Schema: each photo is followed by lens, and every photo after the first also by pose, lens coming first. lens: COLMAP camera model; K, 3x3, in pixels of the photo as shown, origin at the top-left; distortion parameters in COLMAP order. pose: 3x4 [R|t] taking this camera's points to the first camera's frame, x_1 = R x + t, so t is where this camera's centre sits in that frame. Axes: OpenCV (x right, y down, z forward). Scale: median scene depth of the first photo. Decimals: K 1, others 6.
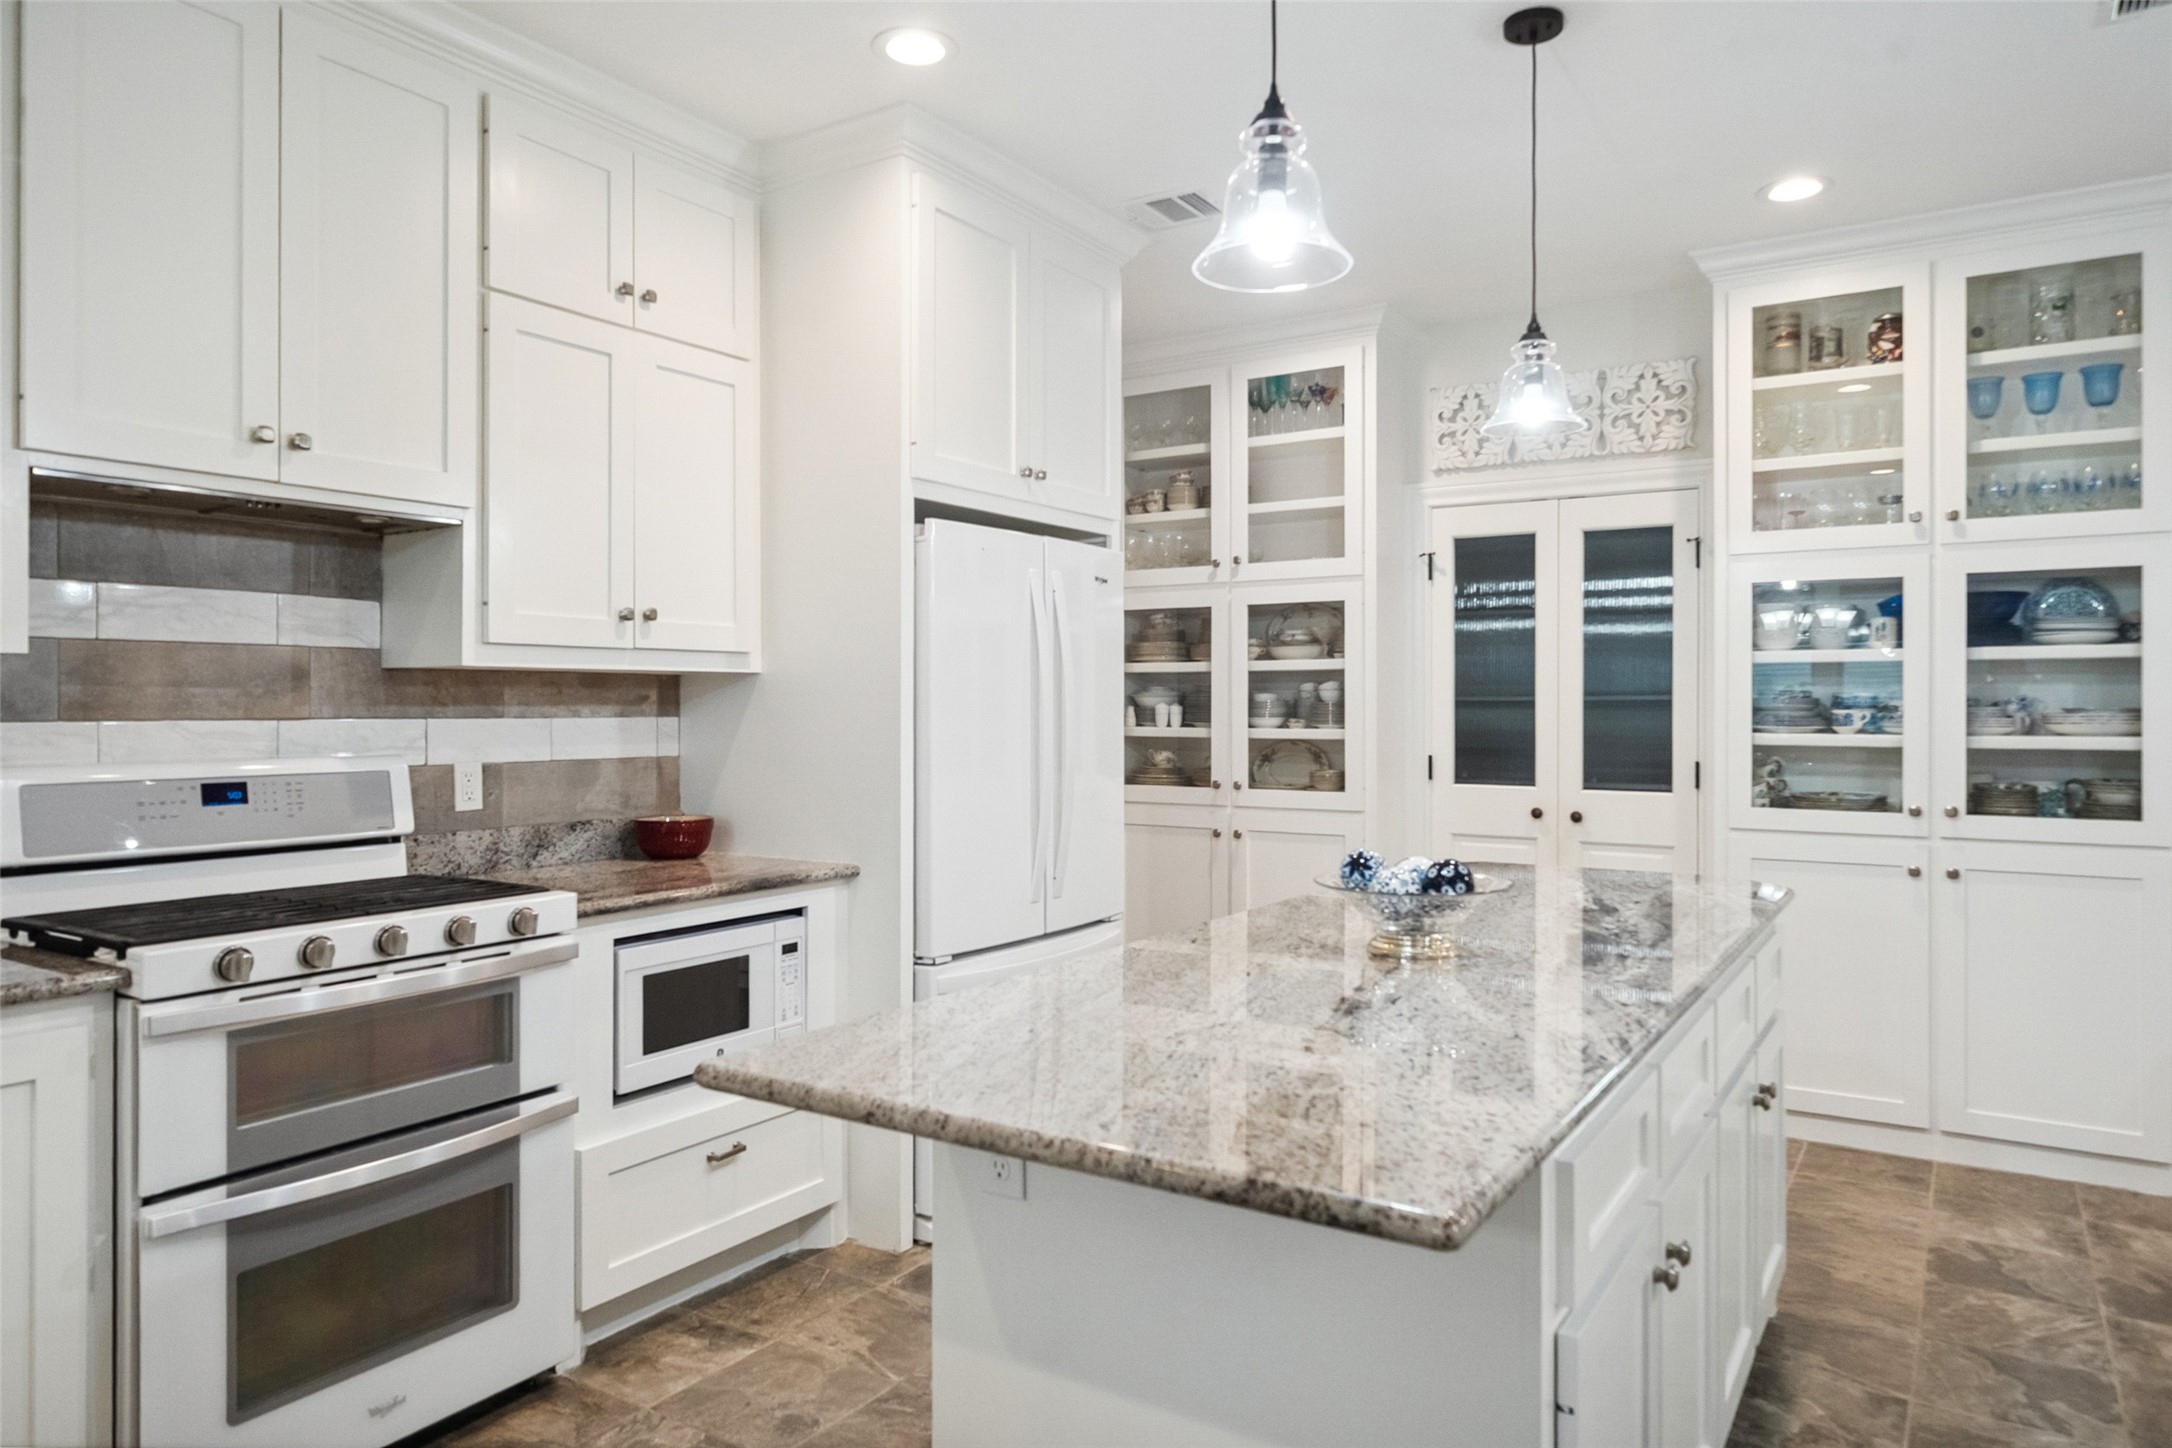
lens RADIAL K [[1359.3, 0, 1091.5], [0, 1359.3, 726.7], [0, 0, 1]] dist [0.004262, -0.007161]
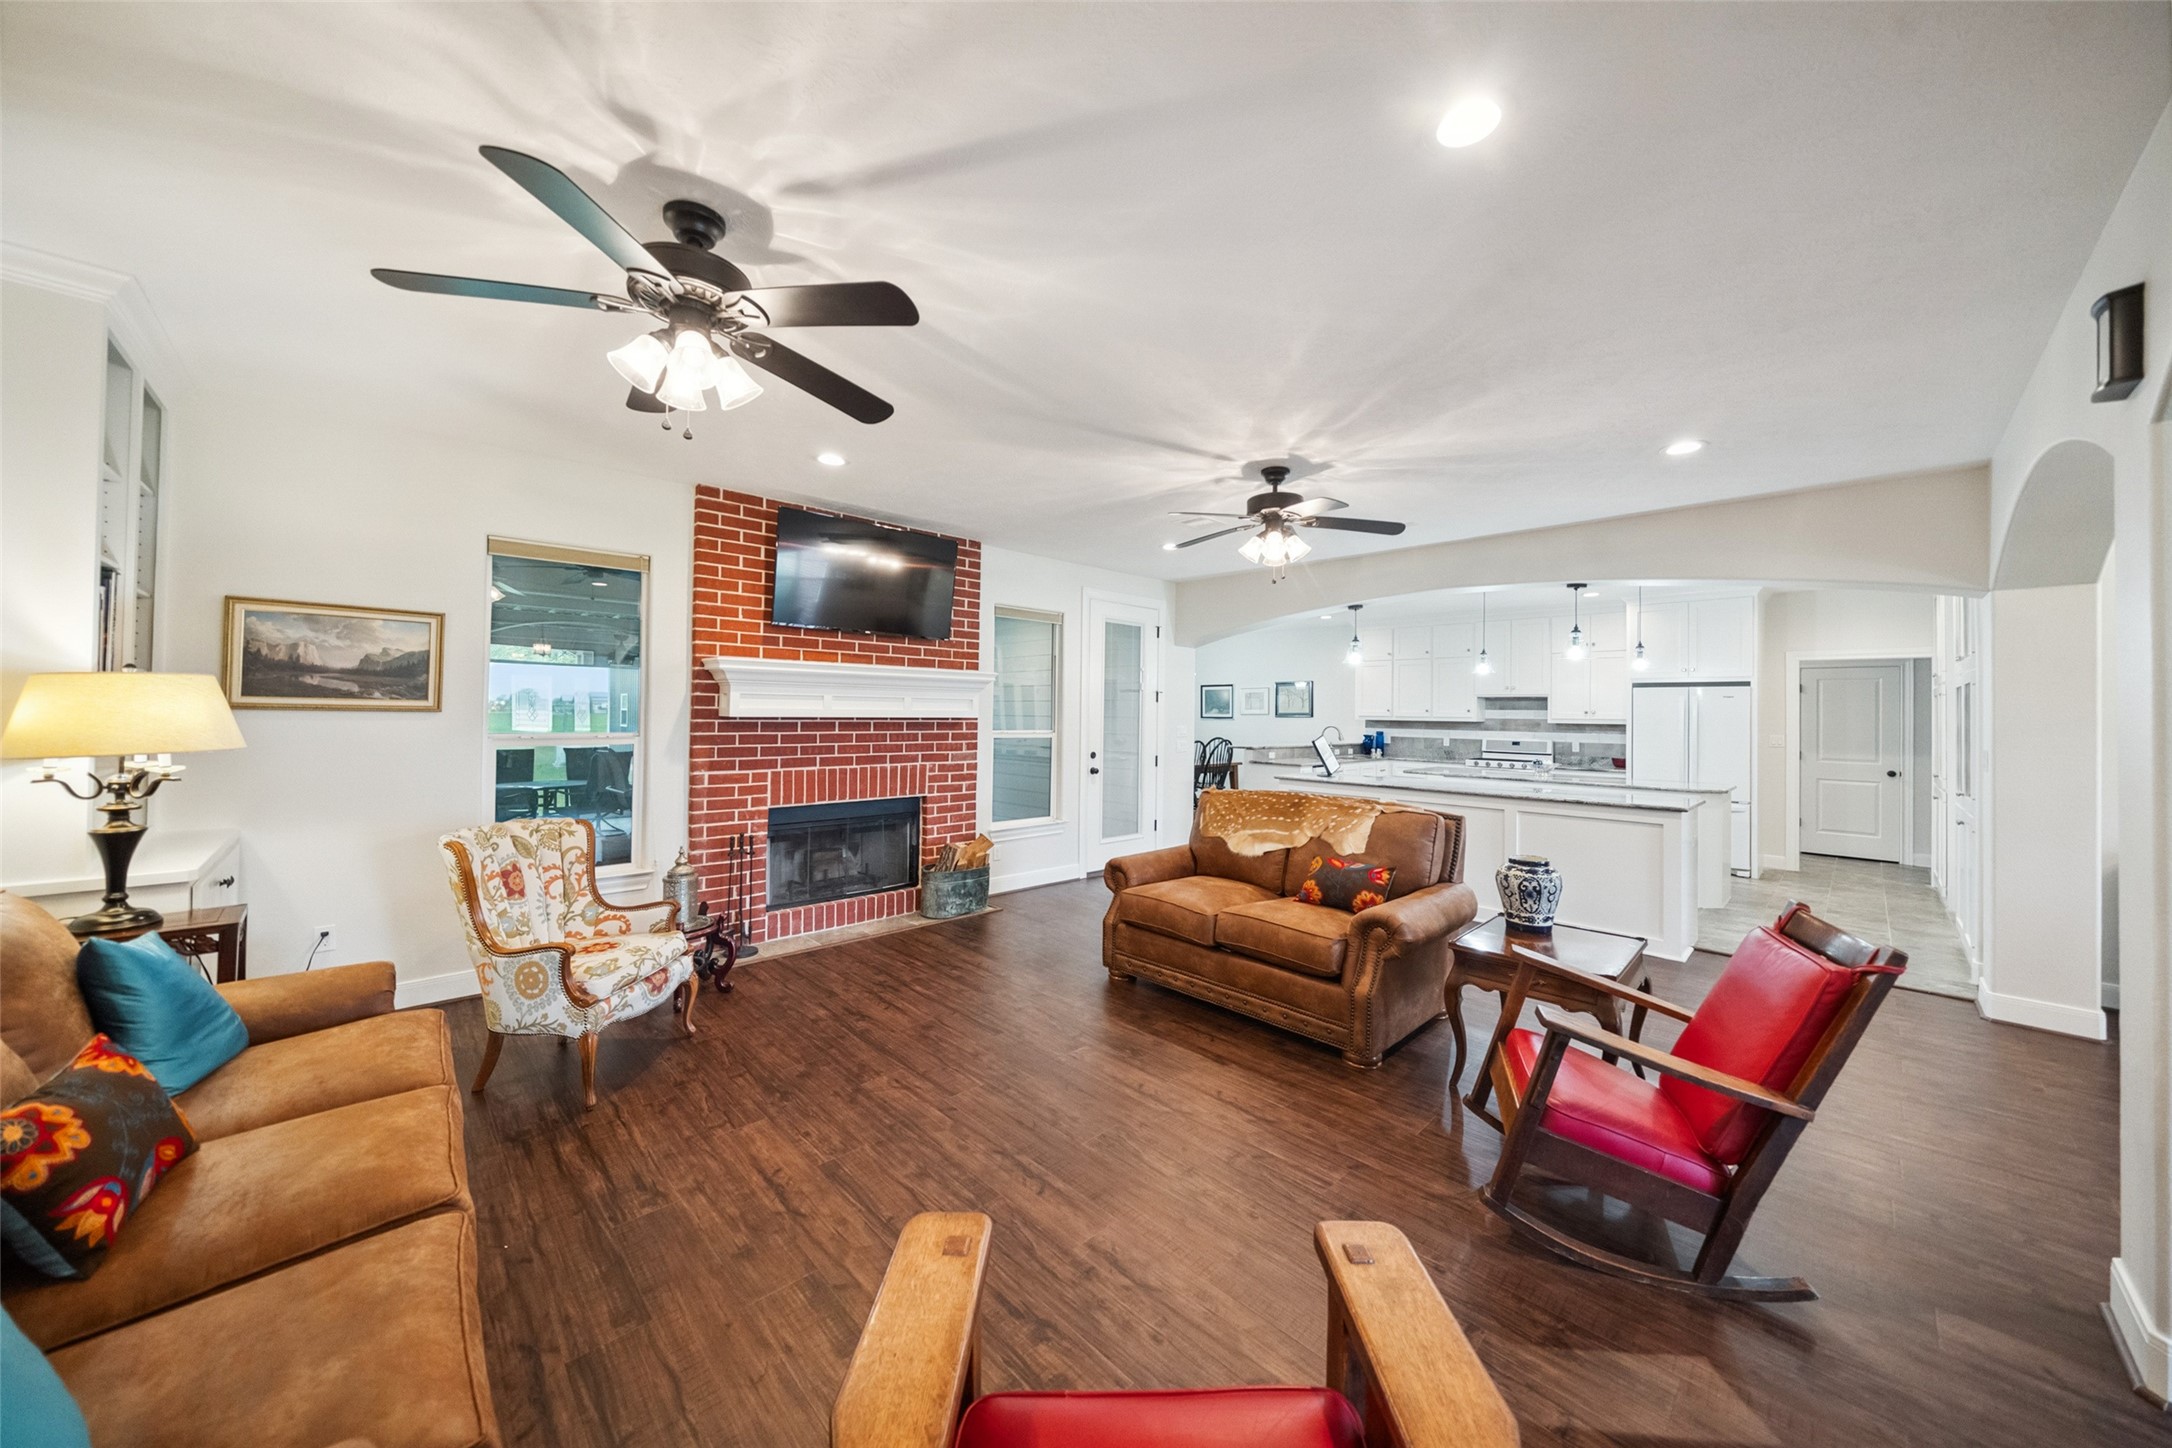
lens RADIAL K [[747.1, 0, 1093.9], [0, 747.1, 701.6], [0, 0, 1]] dist [-0.005245, -0.000205]
pose [[-0.219306, -0.017670, -0.975496, 2.604310], [-0.029249, 0.999506, -0.011529, -0.038771], [0.975218, 0.026004, -0.219715, -0.116563]]
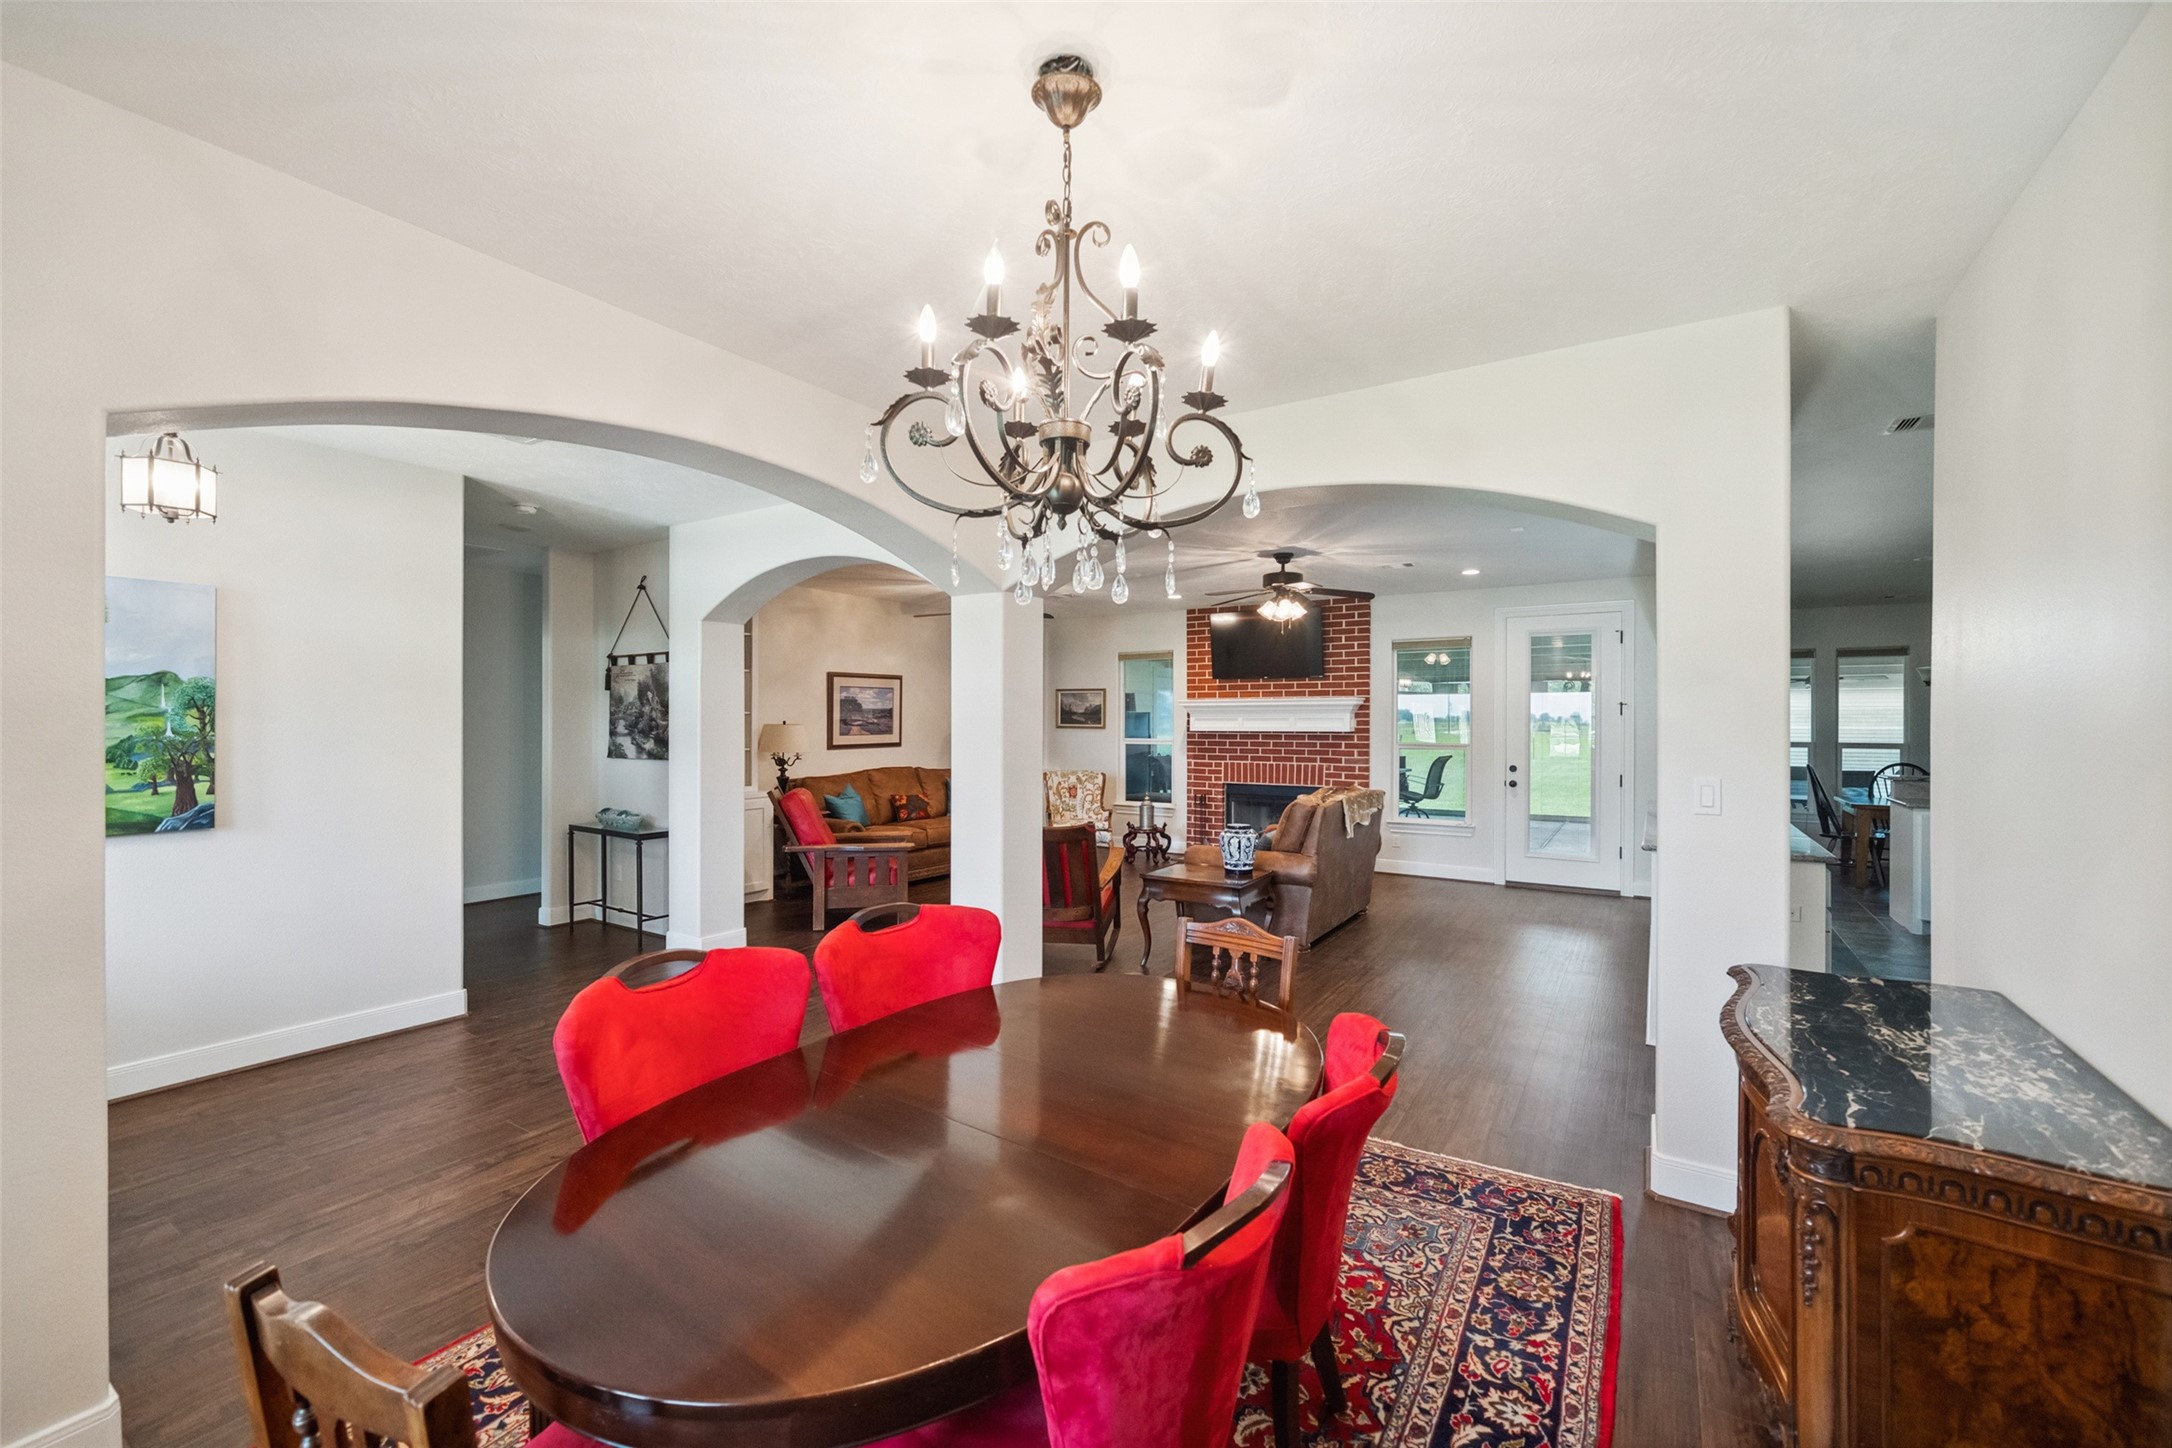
lens RADIAL K [[887.7, 0, 1096.7], [0, 887.7, 726.7], [0, 0, 1]] dist [0.004642, 0.000065]
pose [[-0.999918, -0.002368, -0.012605, 1.784436], [-0.002621, 0.999796, 0.020022, -0.082368], [0.012555, 0.020054, -0.999720, 1.999251]]
